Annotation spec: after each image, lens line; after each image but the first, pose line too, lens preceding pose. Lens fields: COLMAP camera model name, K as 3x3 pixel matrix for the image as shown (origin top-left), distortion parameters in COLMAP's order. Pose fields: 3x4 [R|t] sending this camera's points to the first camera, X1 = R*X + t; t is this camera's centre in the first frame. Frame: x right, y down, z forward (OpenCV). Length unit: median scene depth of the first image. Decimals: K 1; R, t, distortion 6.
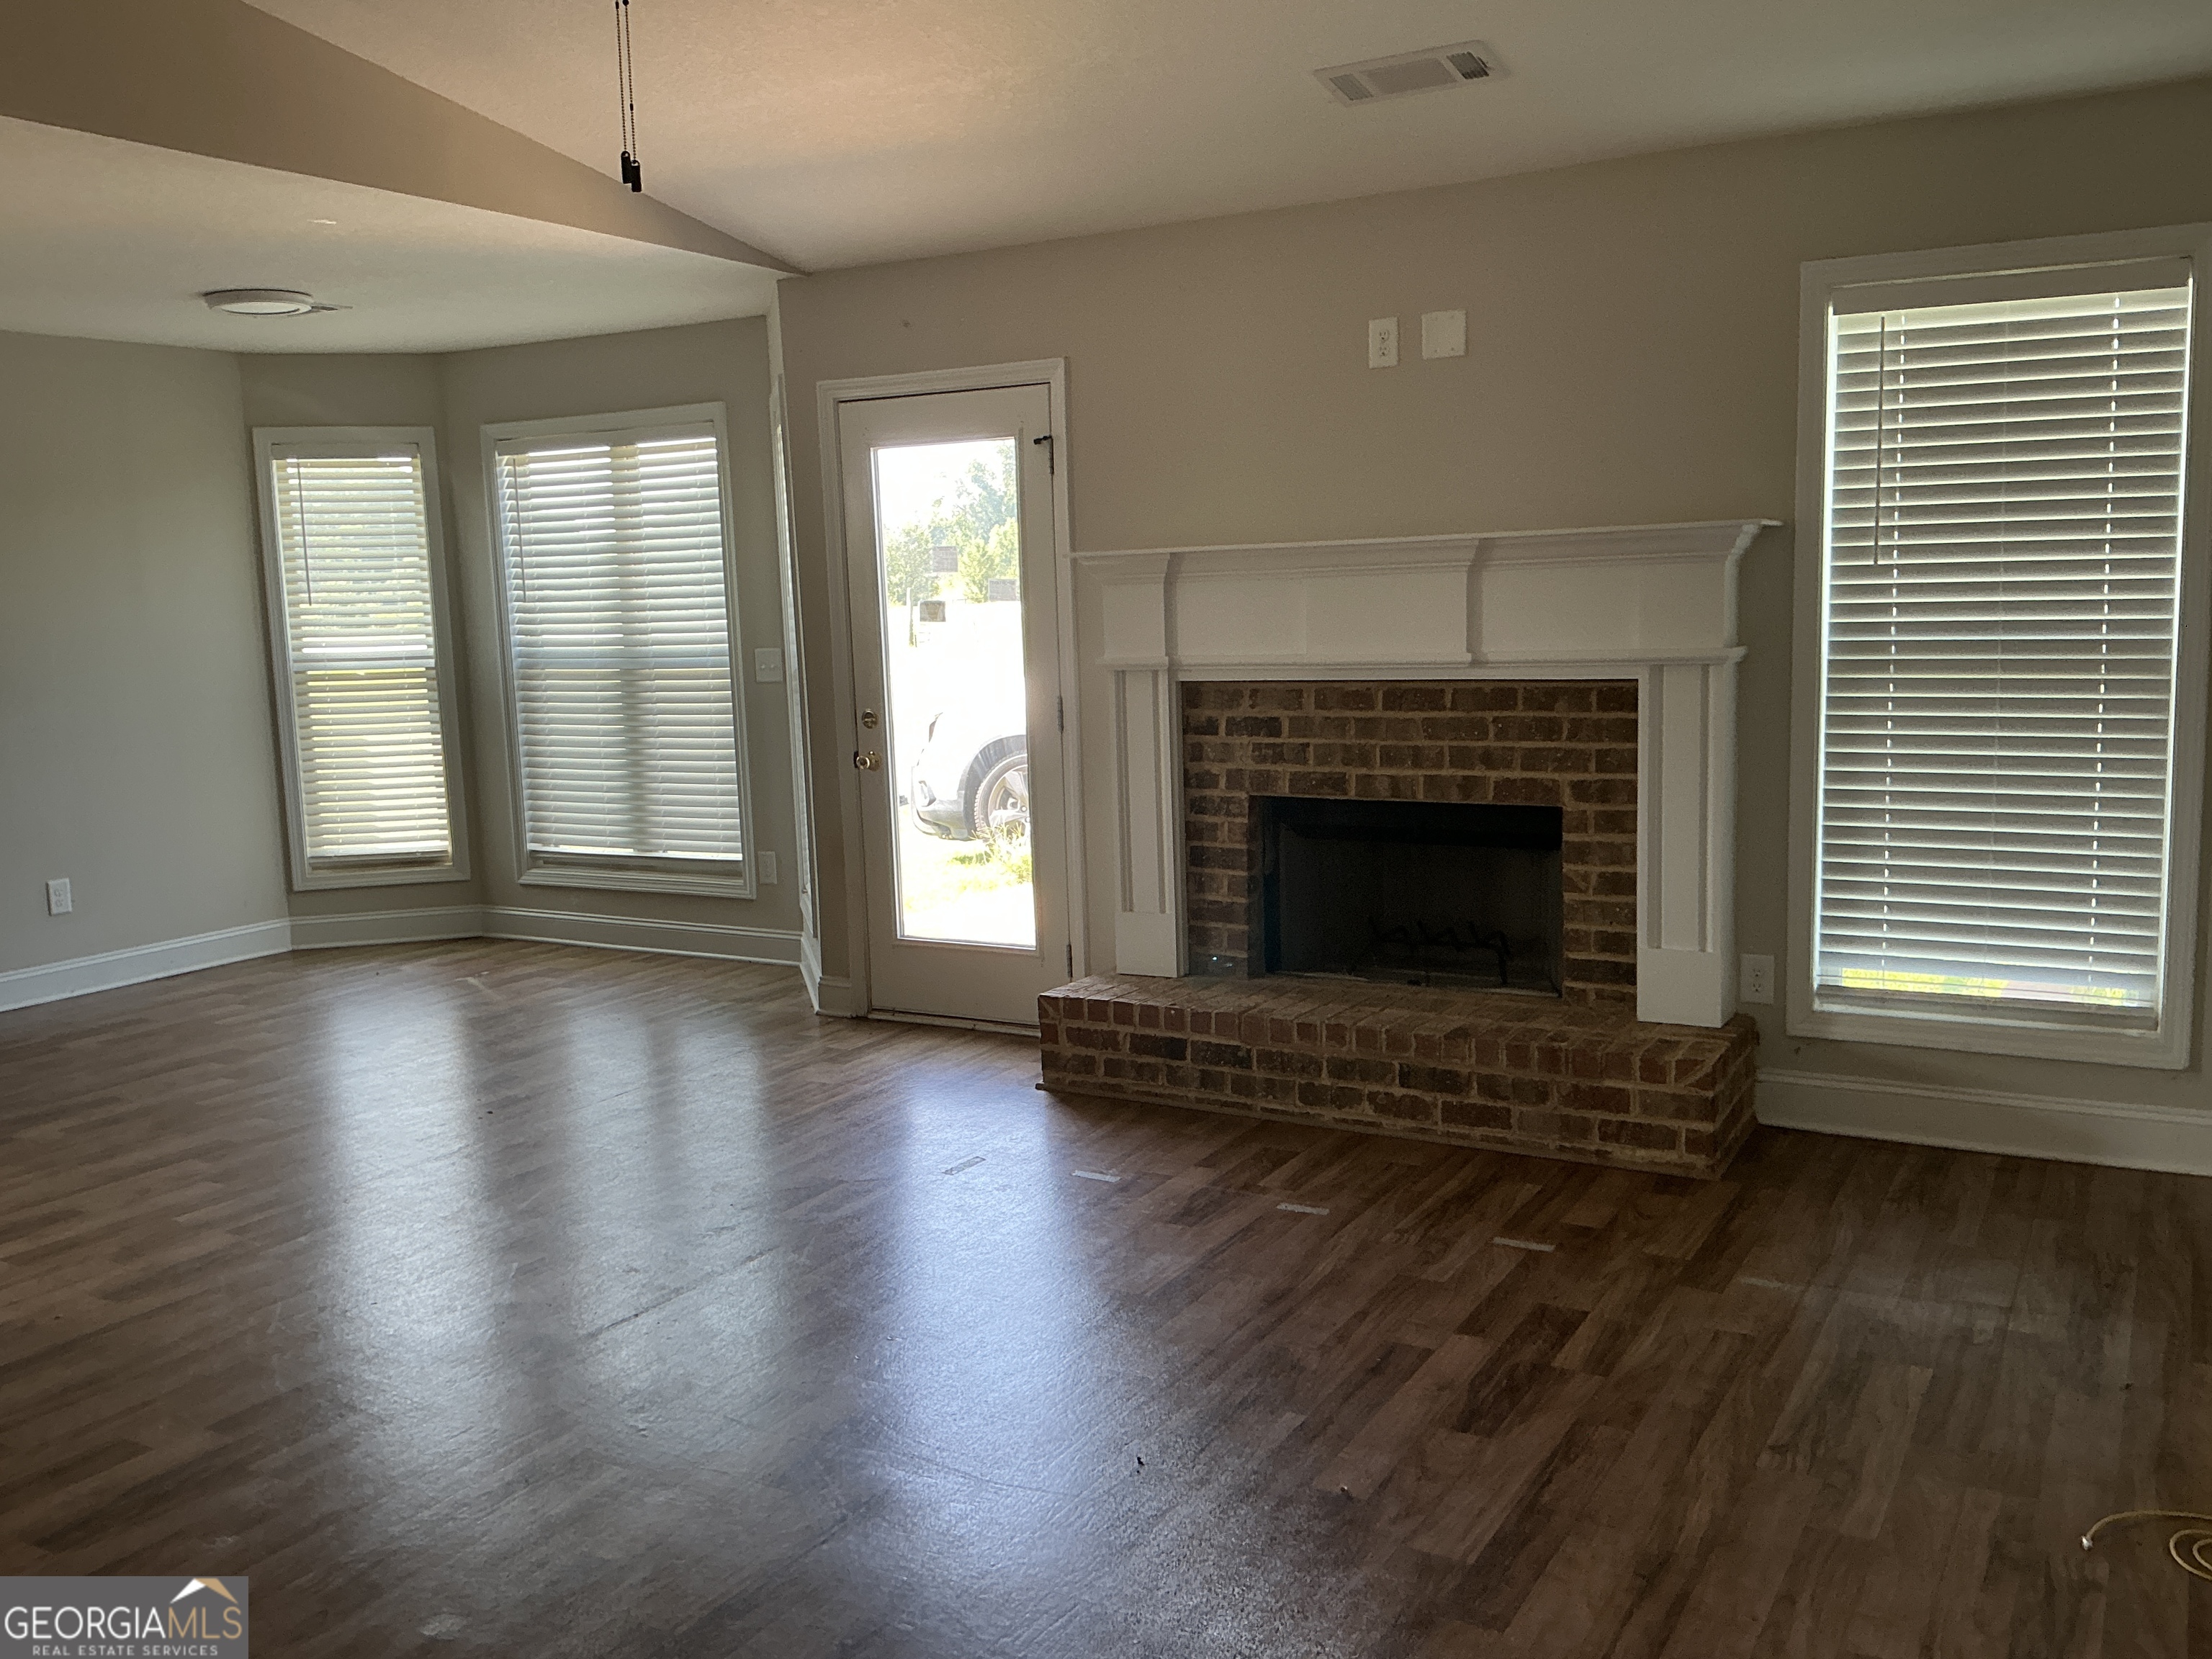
lens RADIAL K [[1856.6, 0, 1106.0], [0, 1856.6, 829.5], [0, 0, 1]] dist [0.146529, -0.303643]
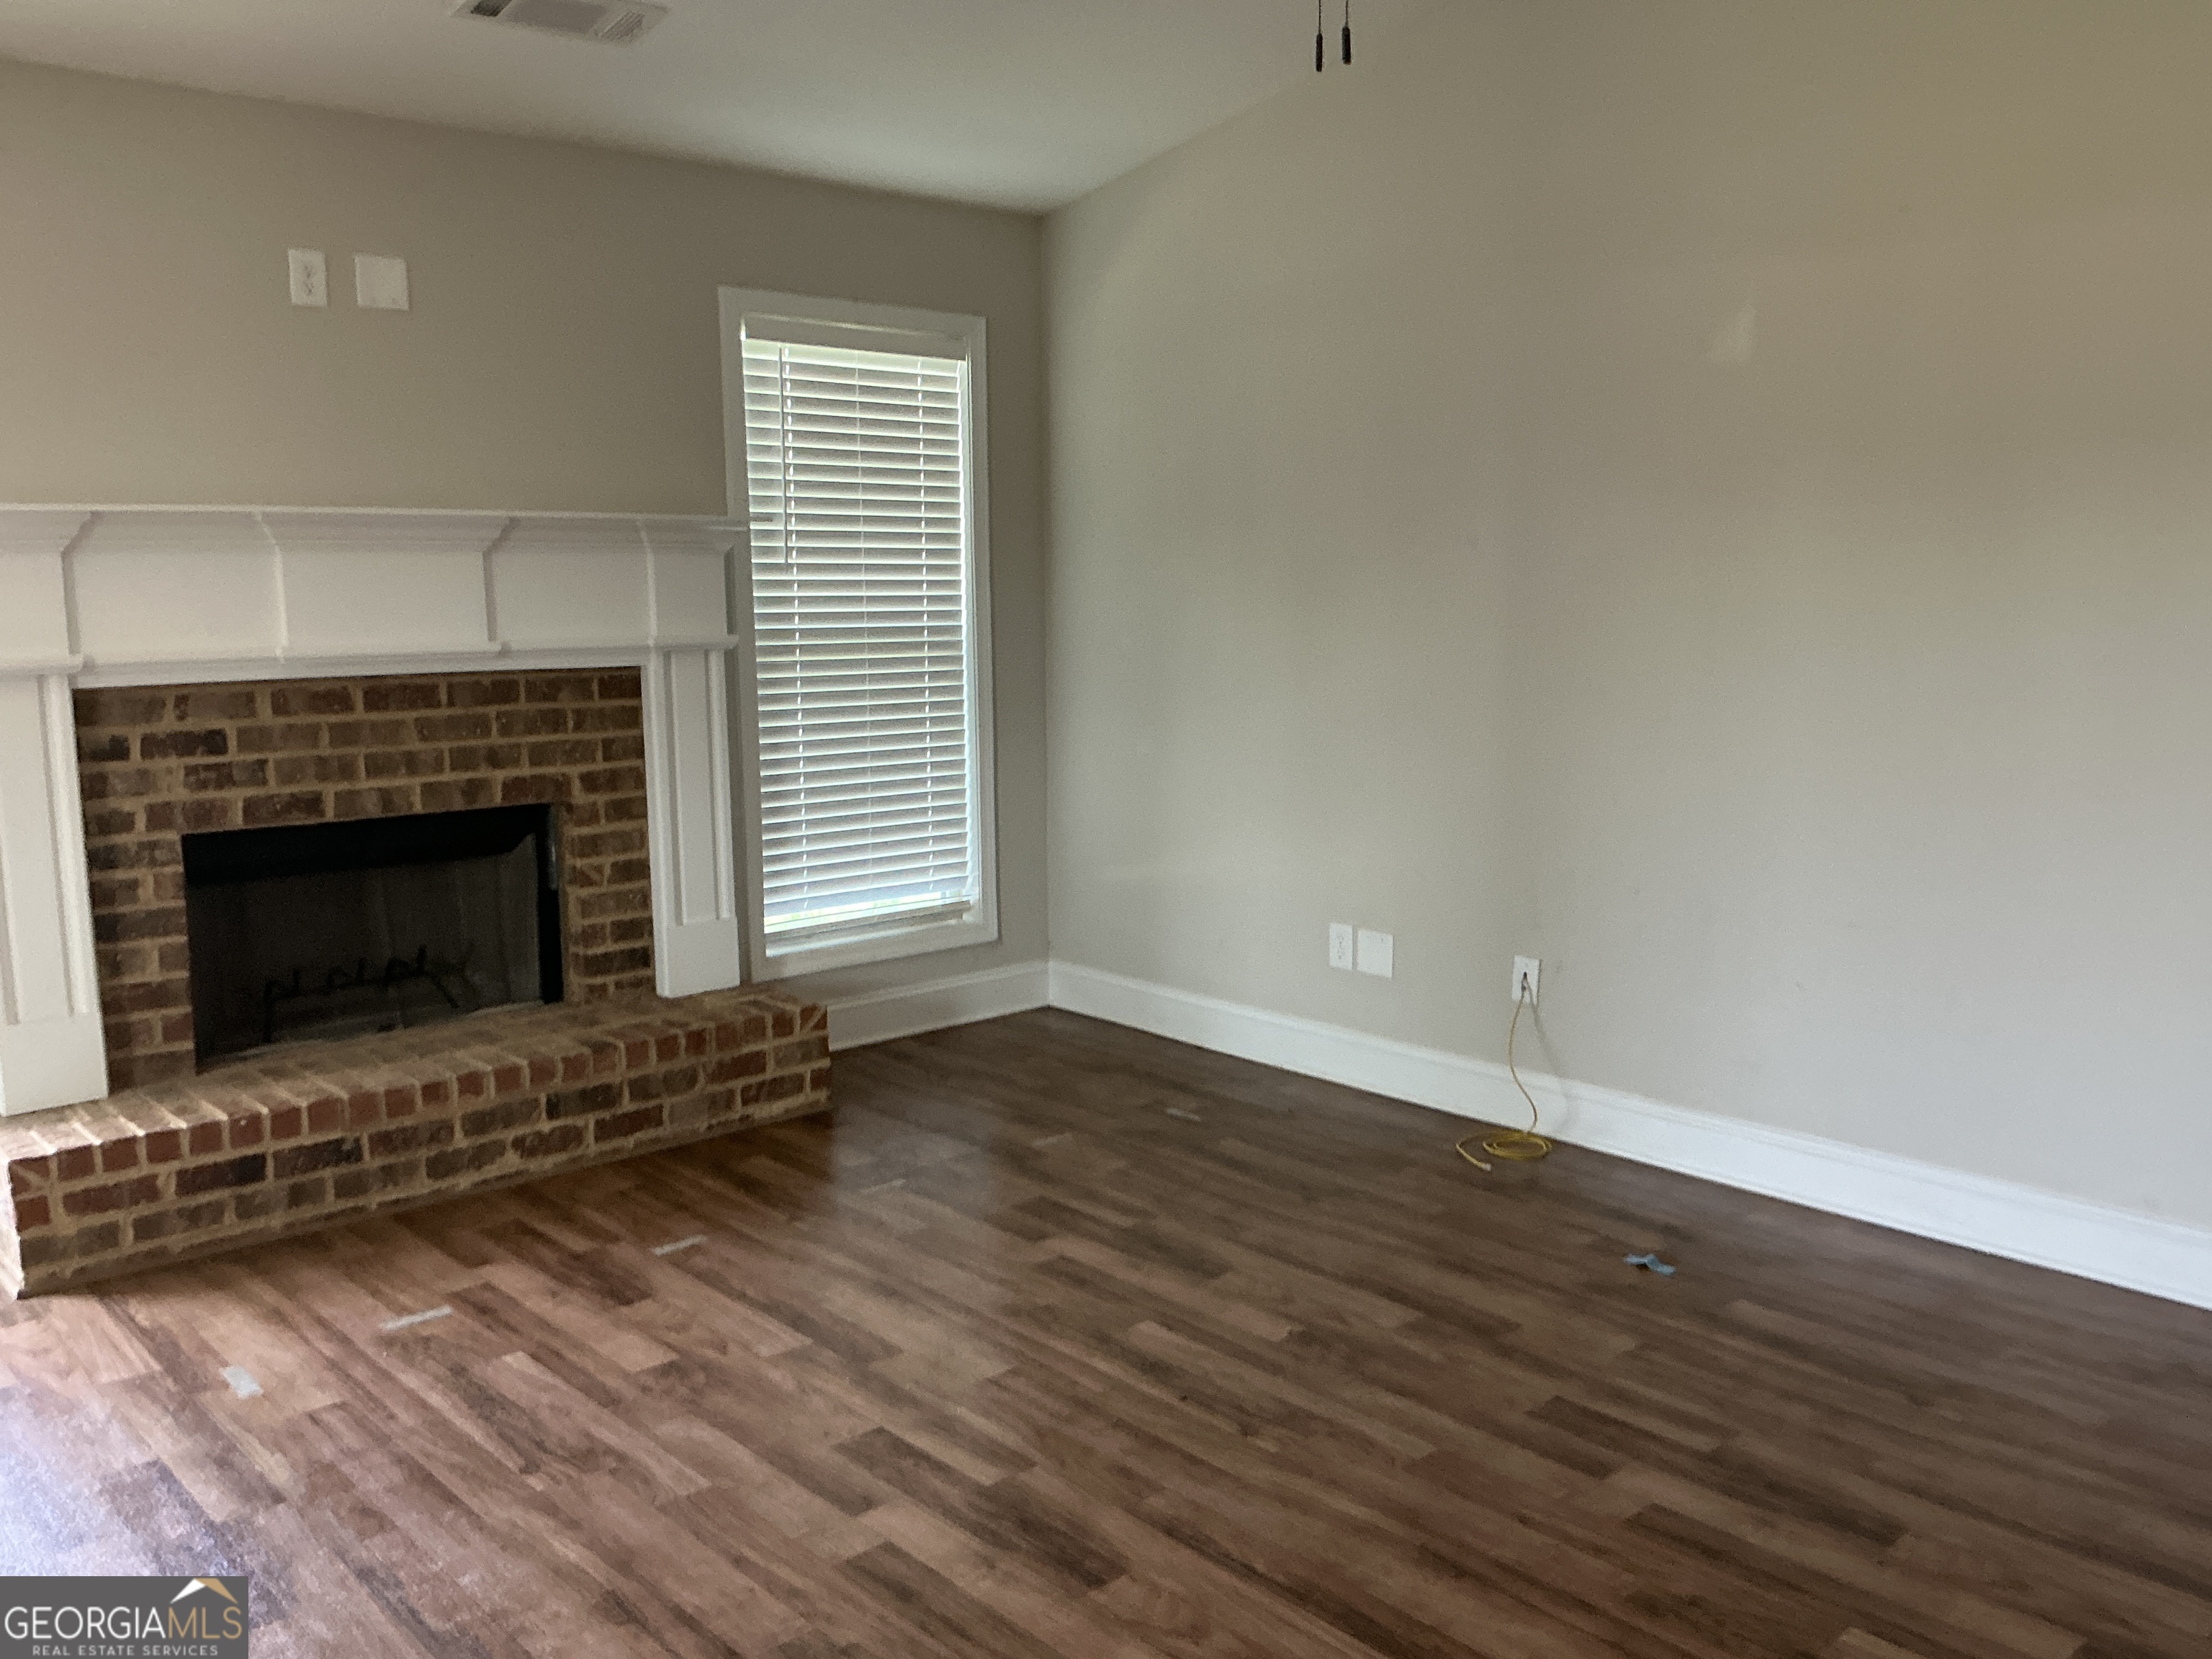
lens RADIAL K [[1856.6, 0, 1106.0], [0, 1856.6, 829.5], [0, 0, 1]] dist [0.146529, -0.303643]
pose [[0.299782, -0.101935, 0.948546, -0.602639], [0.121911, 0.990217, 0.067883, -0.029860], [-0.946186, 0.095288, 0.309276, 0.446079]]
